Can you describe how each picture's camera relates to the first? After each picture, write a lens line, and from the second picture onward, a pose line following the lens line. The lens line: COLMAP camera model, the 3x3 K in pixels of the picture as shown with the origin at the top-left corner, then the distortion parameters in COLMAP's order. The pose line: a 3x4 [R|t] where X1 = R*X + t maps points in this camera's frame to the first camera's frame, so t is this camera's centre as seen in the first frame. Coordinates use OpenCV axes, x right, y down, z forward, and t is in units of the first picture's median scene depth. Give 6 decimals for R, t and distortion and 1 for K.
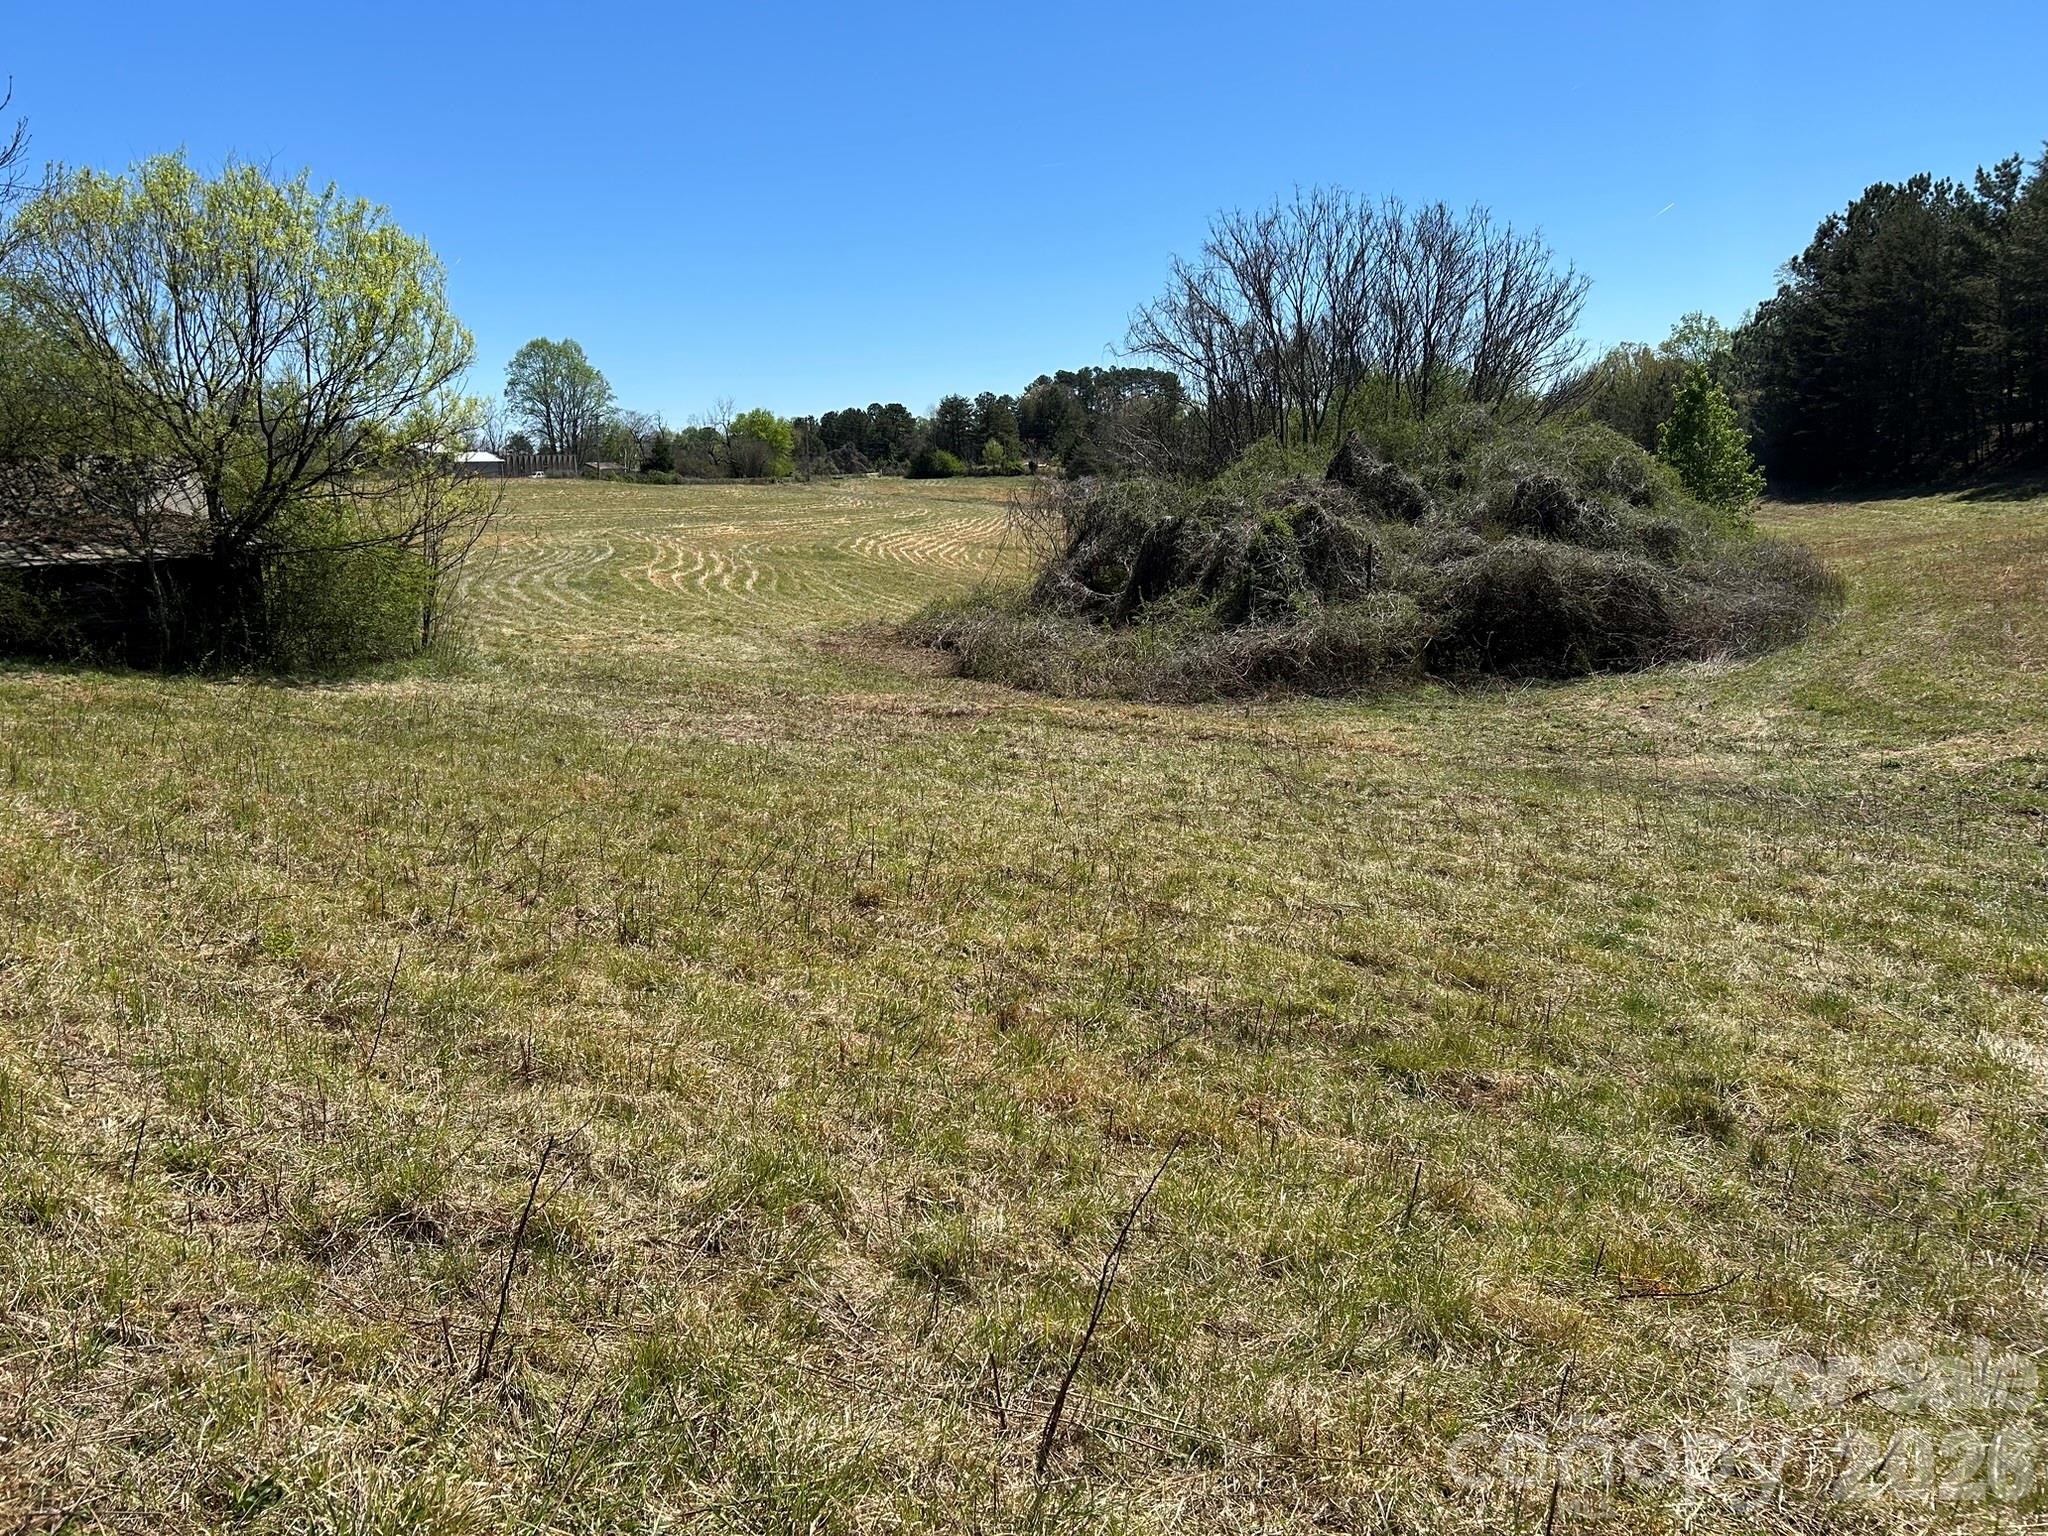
lens RADIAL K [[1538.3, 0, 1018.6], [0, 1538.3, 768.8], [0, 0, 1]] dist [0.166776, -0.400068]
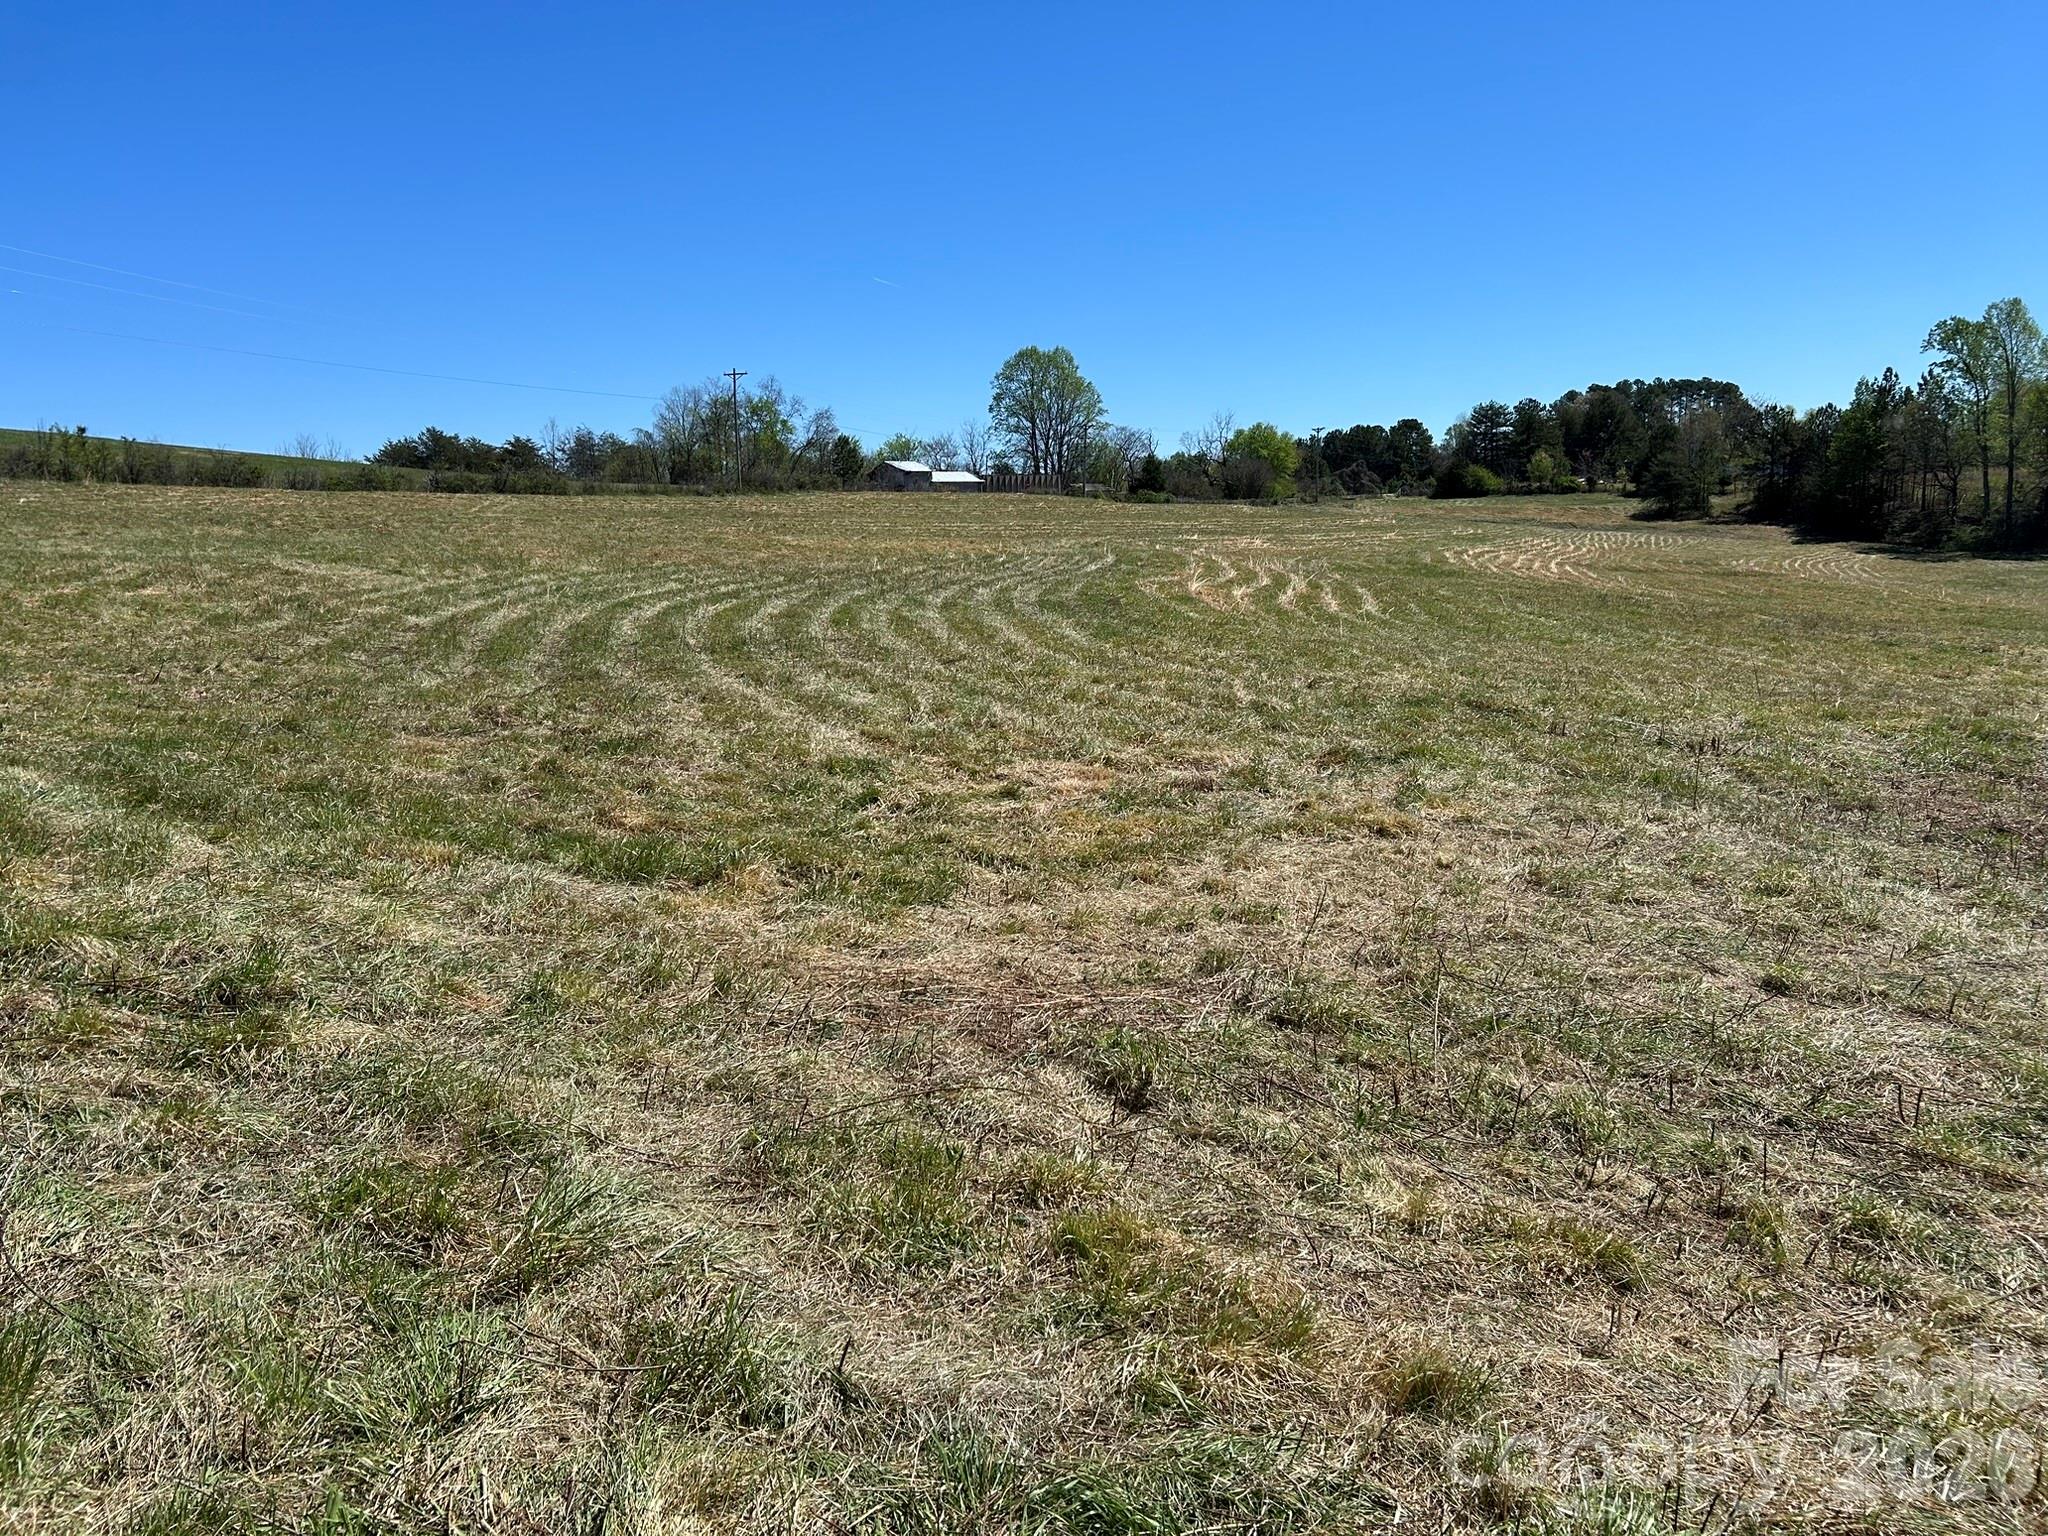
lens RADIAL K [[1565.3, 0, 1056.3], [0, 1565.3, 745.5], [0, 0, 1]] dist [0.115188, -0.181666]
pose [[0.963038, 0.039021, -0.266525, -0.037866], [-0.049850, 0.998178, -0.033986, -0.014489], [0.264713, 0.046016, 0.963229, 0.132580]]
